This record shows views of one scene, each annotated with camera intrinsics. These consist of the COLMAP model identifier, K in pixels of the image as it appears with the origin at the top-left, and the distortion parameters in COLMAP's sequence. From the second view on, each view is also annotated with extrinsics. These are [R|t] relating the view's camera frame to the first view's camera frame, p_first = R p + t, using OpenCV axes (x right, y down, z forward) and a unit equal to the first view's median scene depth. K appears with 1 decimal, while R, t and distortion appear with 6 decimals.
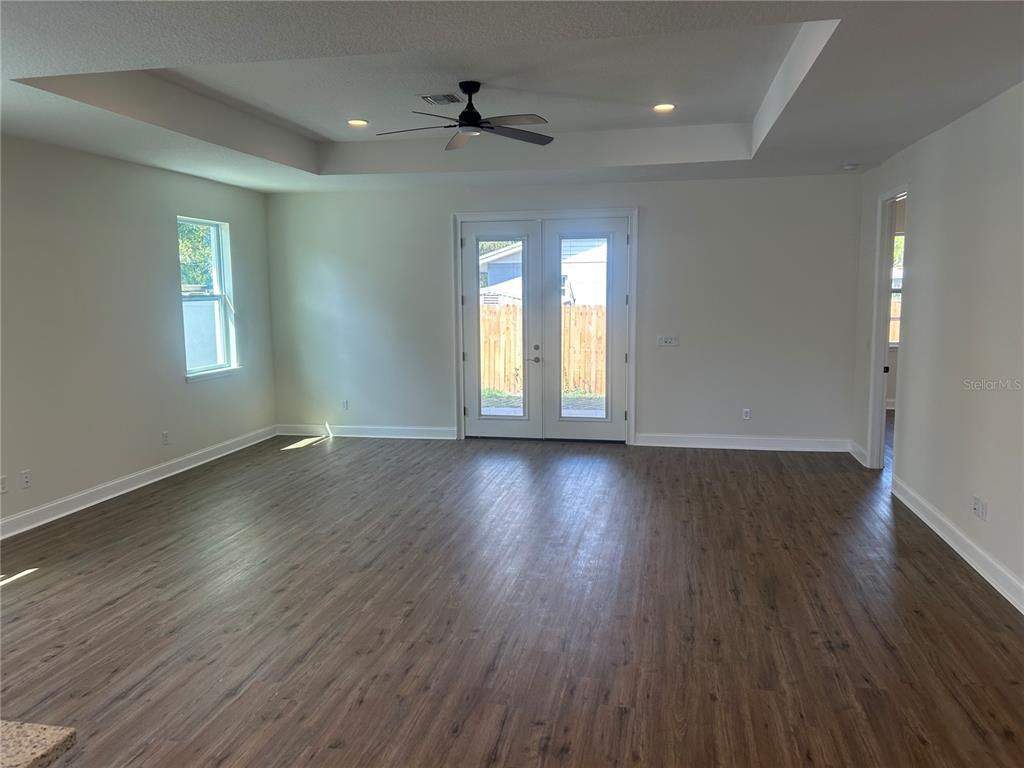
lens RADIAL K [[777.3, 0, 512.0], [0, 777.3, 384.0], [0, 0, 1]] dist [0.007689, -0.004632]
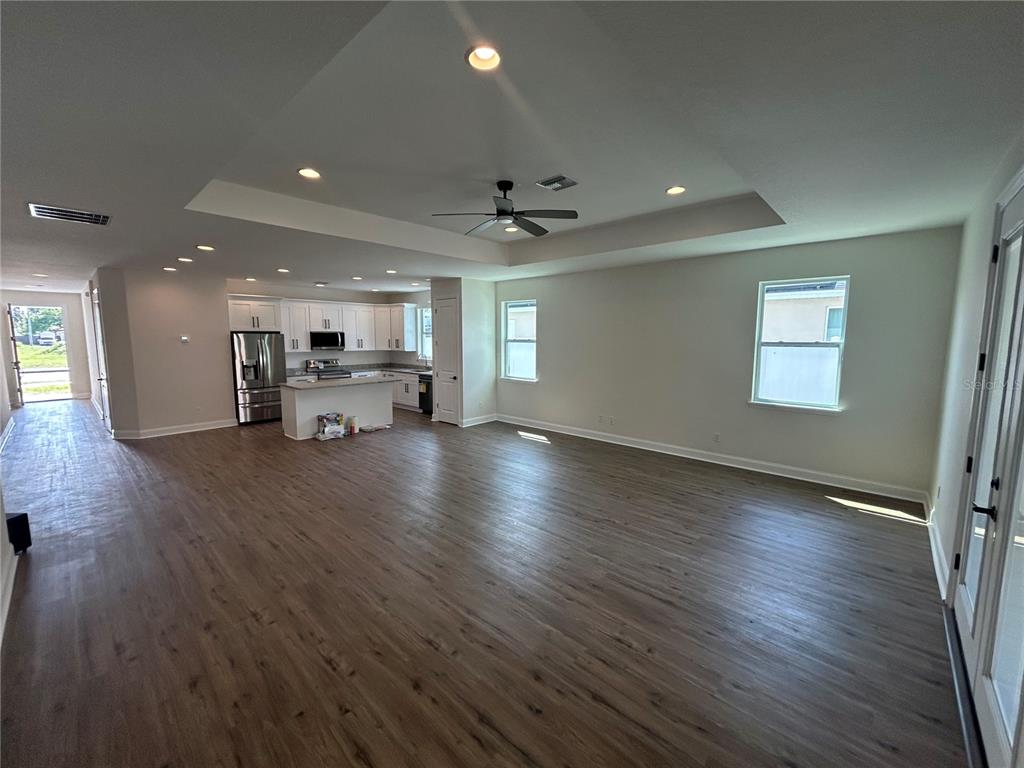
lens RADIAL K [[414.1, 0, 501.2], [0, 414.1, 386.3], [0, 0, 1]] dist [0.001827, 0.000186]
pose [[-0.530013, 0.113953, -0.840298, 0.577111], [-0.098903, 0.975860, 0.194719, -0.187578], [0.842202, 0.186312, -0.505948, 1.434265]]
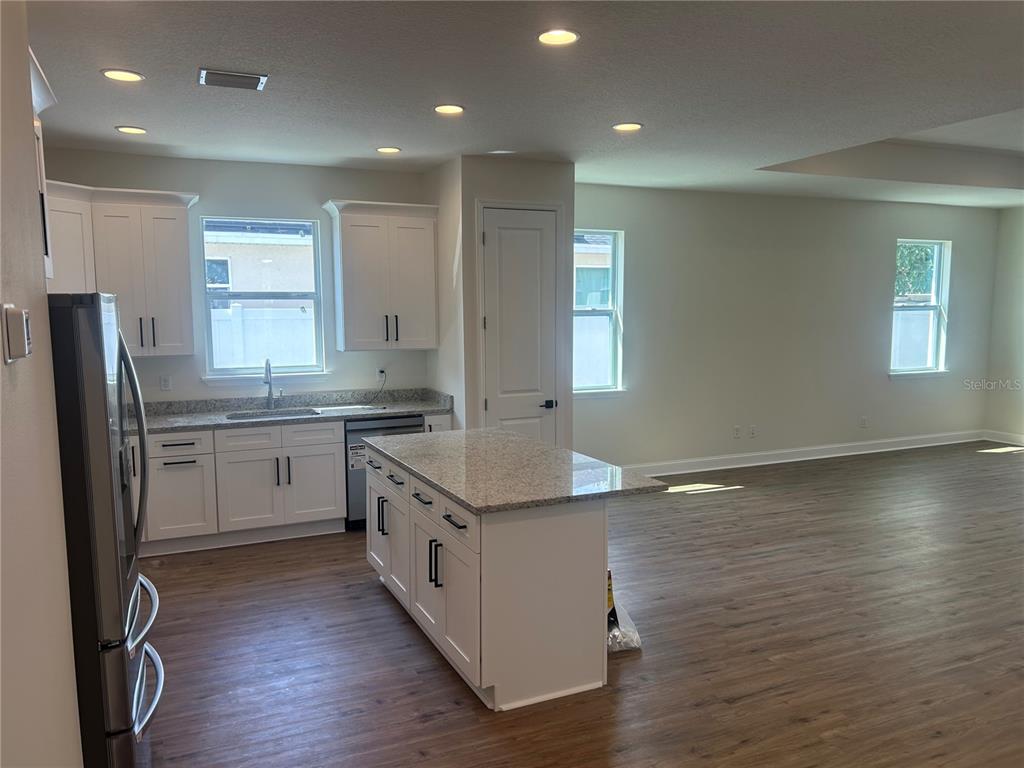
lens RADIAL K [[777.3, 0, 512.0], [0, 777.3, 384.0], [0, 0, 1]] dist [0.007689, -0.004632]
pose [[0.580908, 0.093754, -0.808552, 0.305911], [-0.102329, 0.993875, 0.041723, 0.022276], [0.807511, 0.058501, 0.586944, -0.236907]]
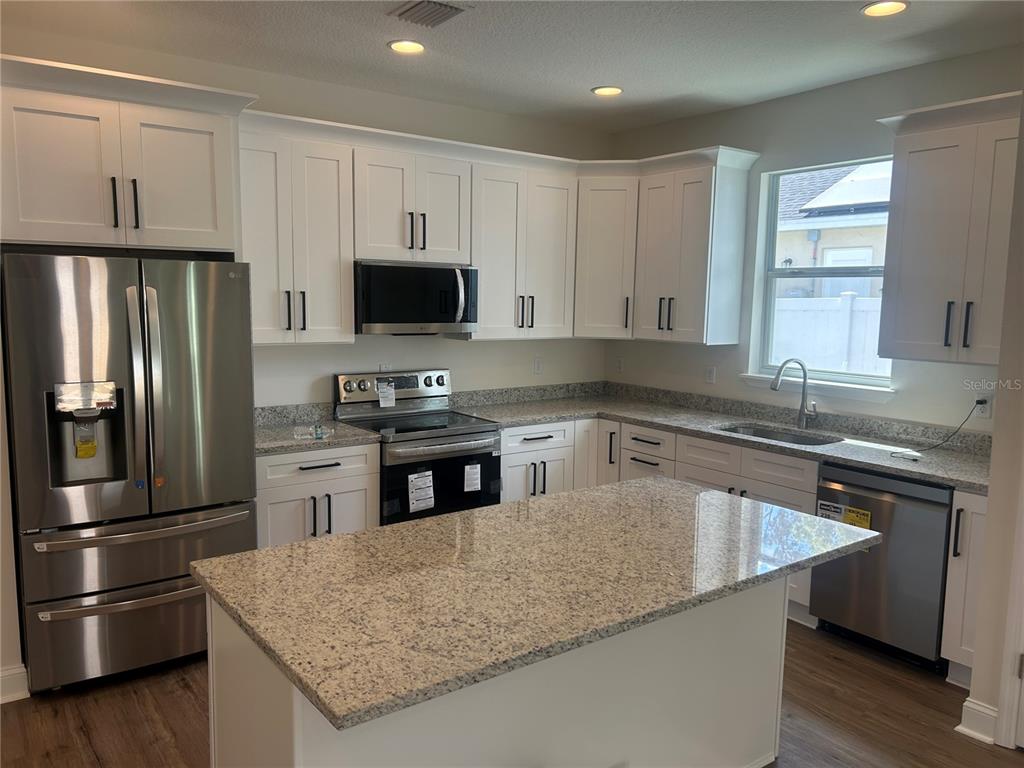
lens RADIAL K [[767.8, 0, 512.0], [0, 767.8, 384.0], [0, 0, 1]] dist [0.100357, -0.000570]
pose [[-0.662053, 0.088608, -0.744201, -0.007068], [-0.101023, 0.973373, 0.205766, -0.045131], [0.742617, 0.211409, -0.635473, 0.461537]]
